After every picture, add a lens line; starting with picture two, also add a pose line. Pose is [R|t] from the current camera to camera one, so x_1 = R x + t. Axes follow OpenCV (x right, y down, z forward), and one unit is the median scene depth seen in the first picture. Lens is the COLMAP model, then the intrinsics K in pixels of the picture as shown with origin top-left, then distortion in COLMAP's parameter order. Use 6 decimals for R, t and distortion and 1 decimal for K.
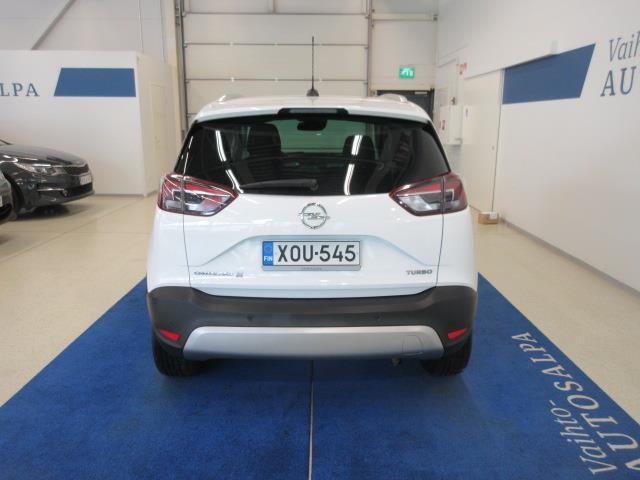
lens RADIAL K [[538.5, 0, 319.8], [0, 538.5, 250.7], [0, 0, 1]] dist [0.001495, 0.000782]
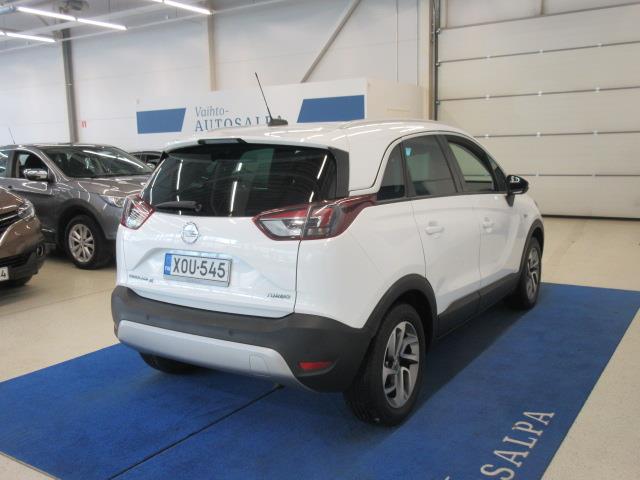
lens RADIAL K [[631.5, 0, 283.2], [0, 631.5, 239.8], [0, 0, 1]] dist [0.015676, 0.012703]
pose [[0.810384, 0.060956, -0.582720, 0.885147], [-0.111014, 0.992532, -0.050562, -0.005661], [0.575286, 0.105665, 0.811099, 0.035688]]
